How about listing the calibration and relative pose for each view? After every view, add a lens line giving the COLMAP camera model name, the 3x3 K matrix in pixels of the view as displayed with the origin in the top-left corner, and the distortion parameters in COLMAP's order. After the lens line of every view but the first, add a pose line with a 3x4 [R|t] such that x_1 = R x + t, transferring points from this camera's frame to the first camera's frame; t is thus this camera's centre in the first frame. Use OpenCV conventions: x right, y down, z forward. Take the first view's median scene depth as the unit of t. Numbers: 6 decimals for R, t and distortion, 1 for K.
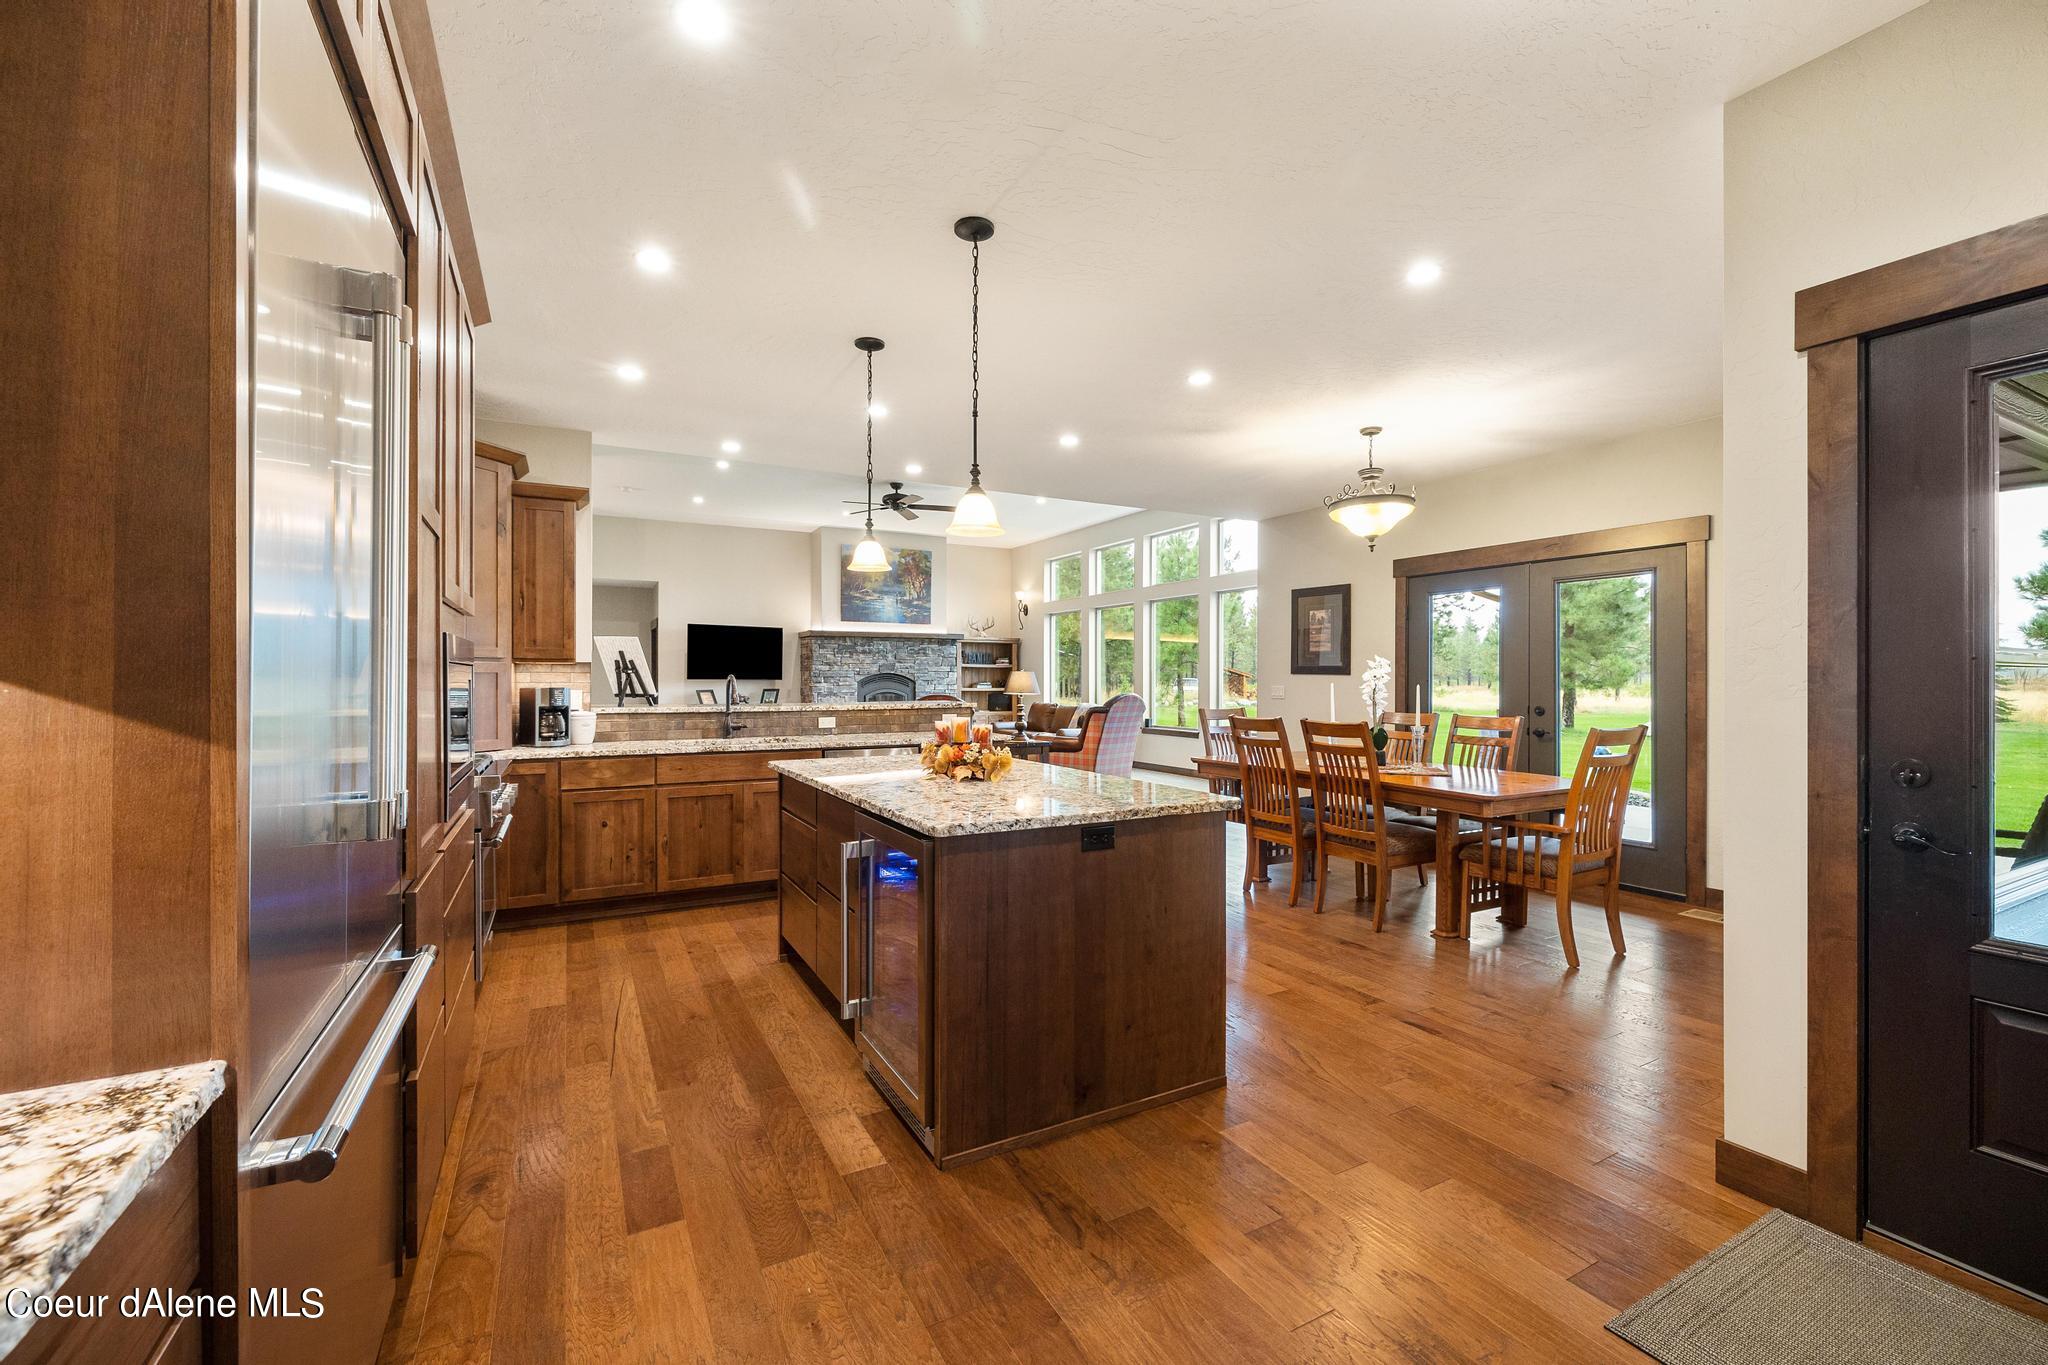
lens RADIAL K [[853.1, 0, 1030.3], [0, 853.1, 685.5], [0, 0, 1]] dist [-0.005846, 0.000849]
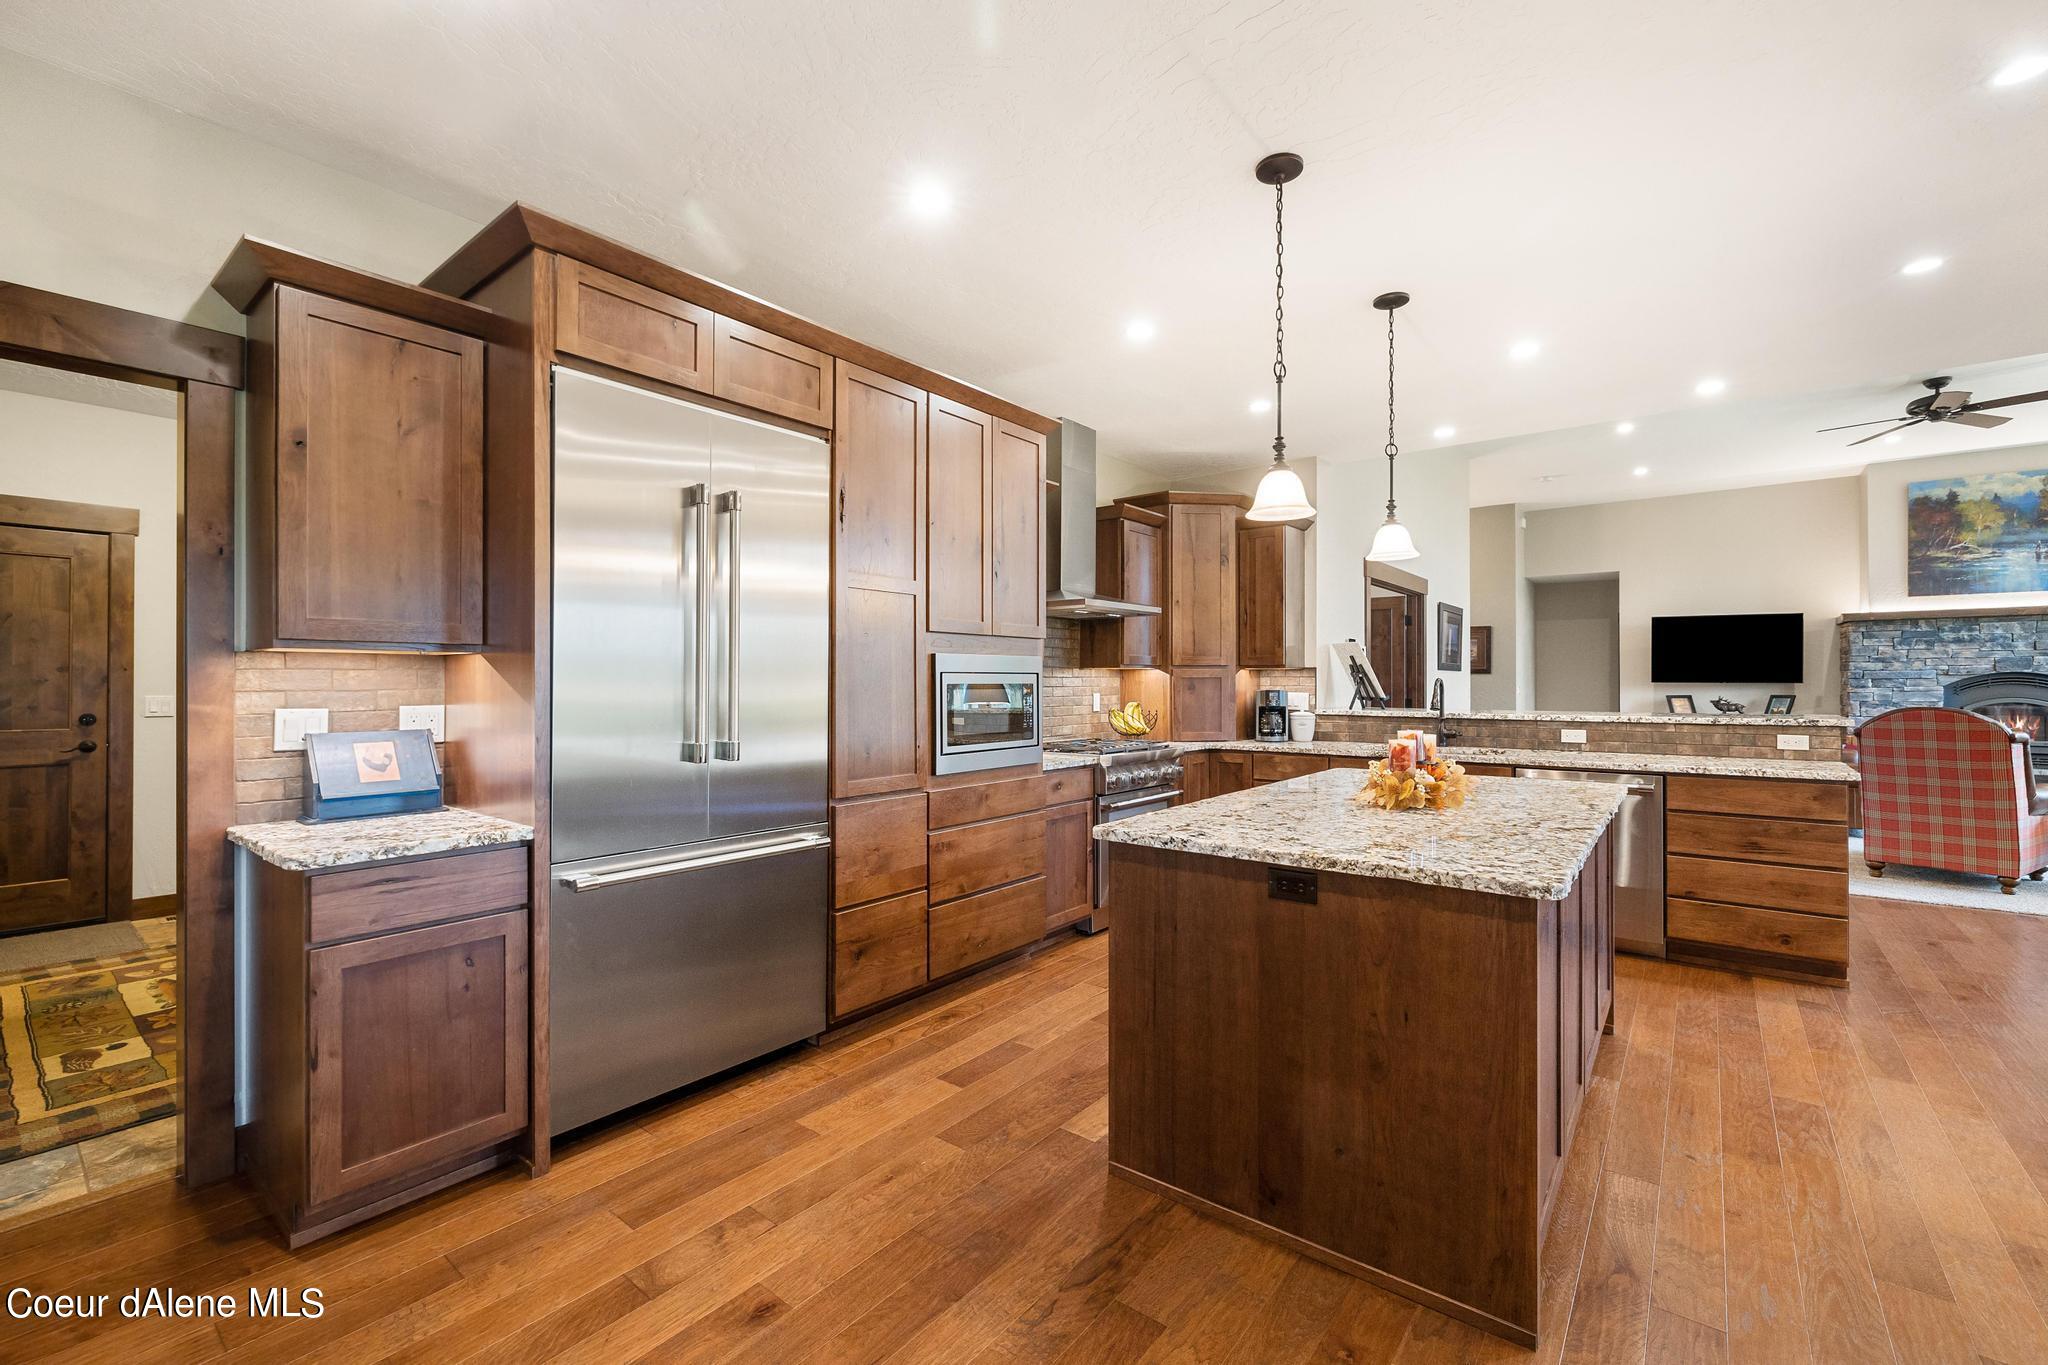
lens RADIAL K [[853.1, 0, 1021.3], [0, 853.1, 684.4], [0, 0, 1]] dist [-0.005846, 0.000849]
pose [[0.382089, 0.000578, -0.924125, 0.310028], [-0.005335, 0.999985, -0.001581, -0.001565], [0.924110, 0.005534, 0.382086, 0.204927]]
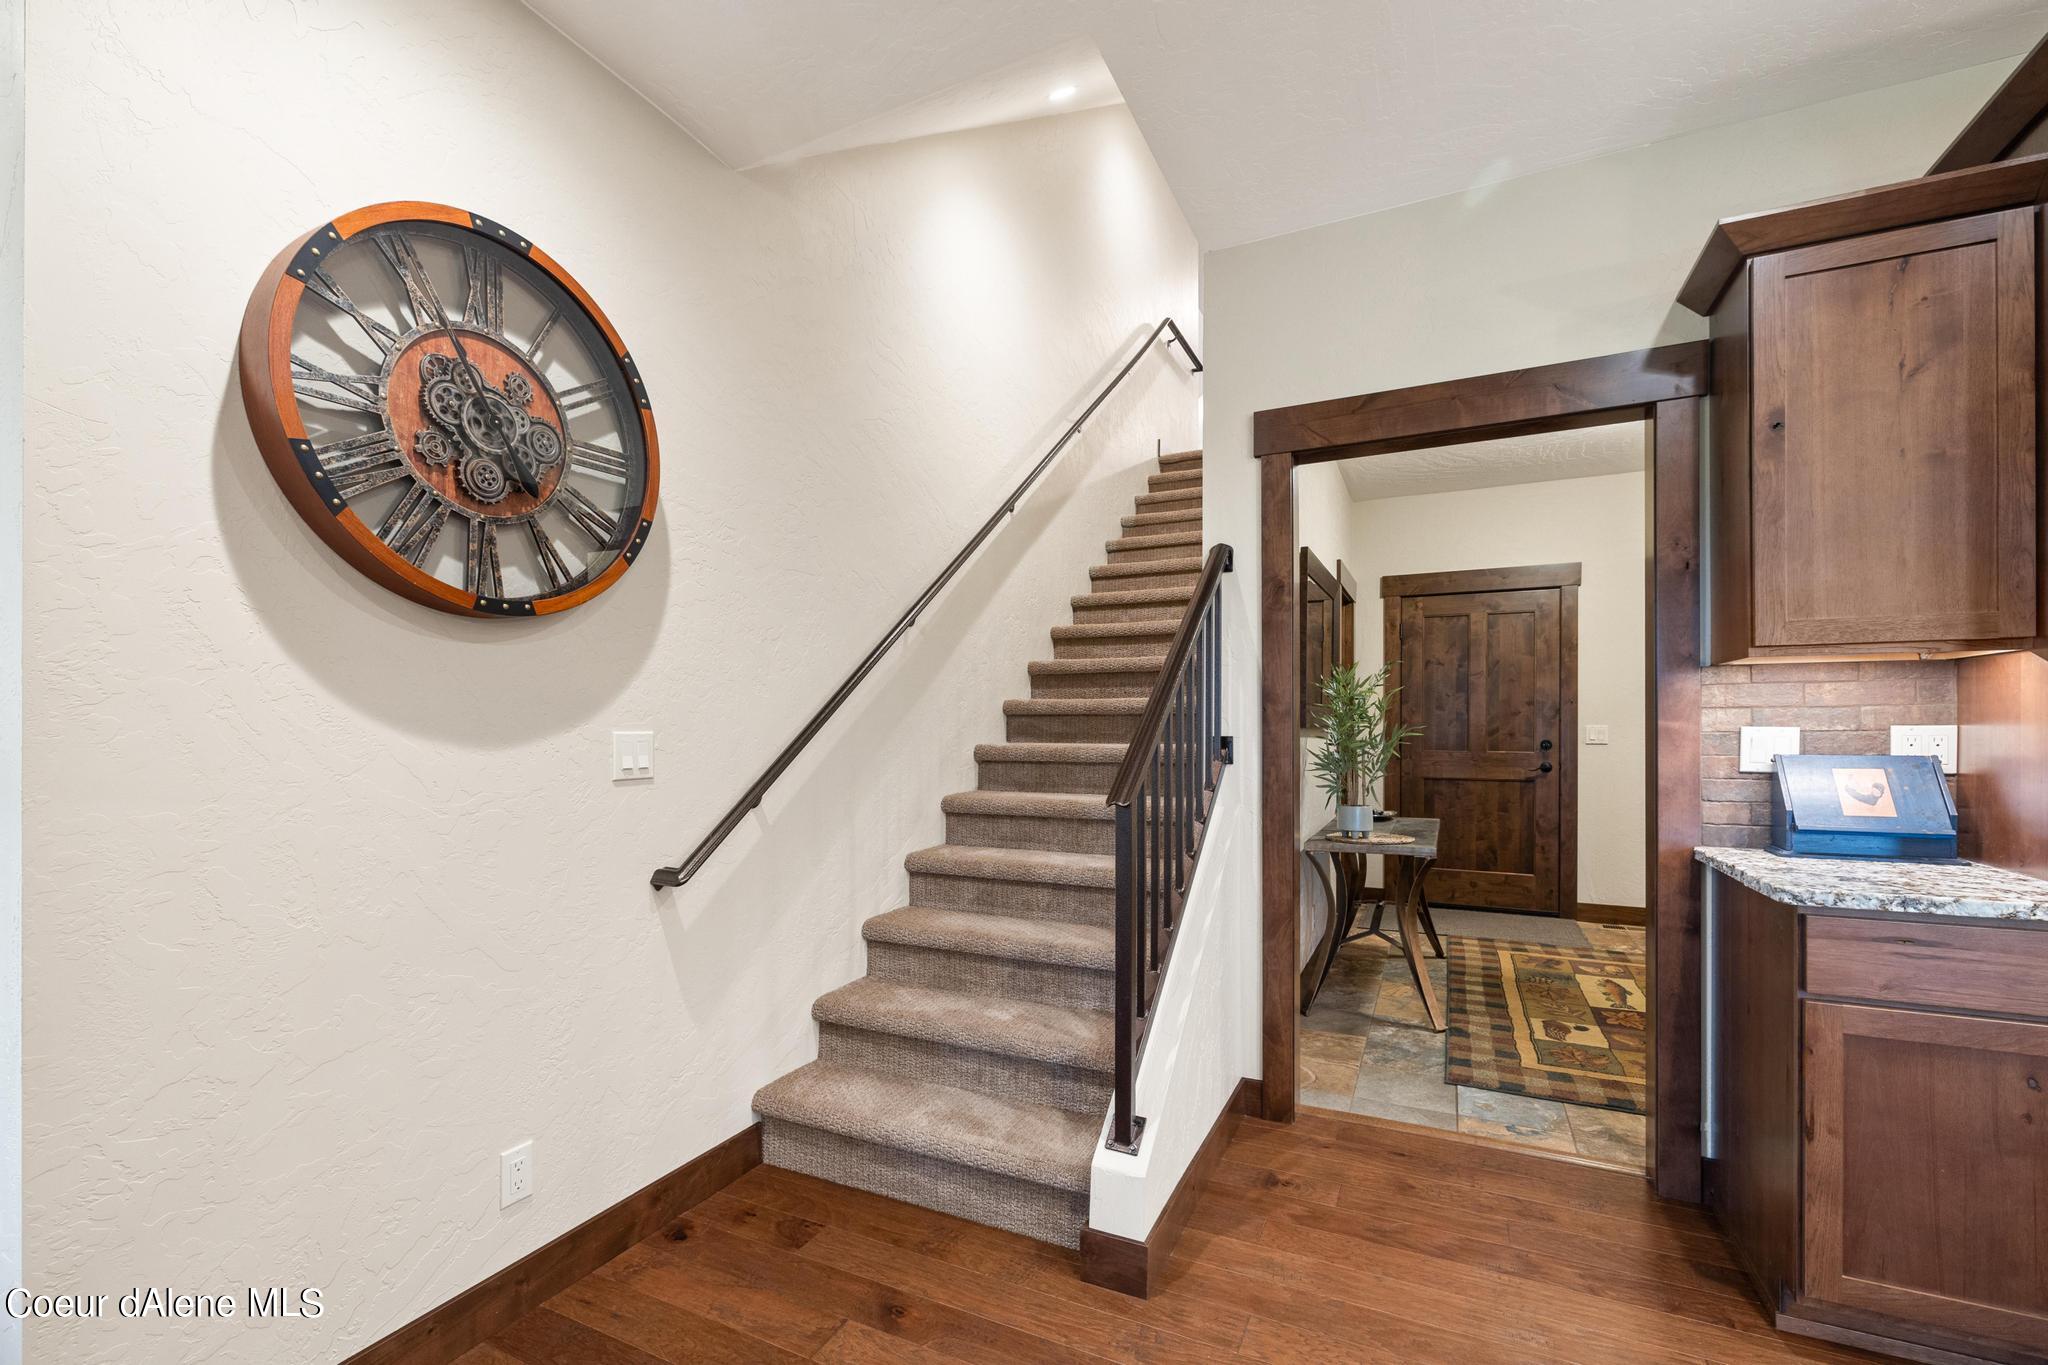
lens RADIAL K [[853.1, 0, 1012.9], [0, 853.1, 729.0], [0, 0, 1]] dist [-0.005846, 0.000849]
pose [[-0.829078, 0.003462, -0.559122, 0.273170], [0.000357, 0.999984, 0.005663, 0.011802], [0.559133, 0.004496, -0.829066, 0.157413]]
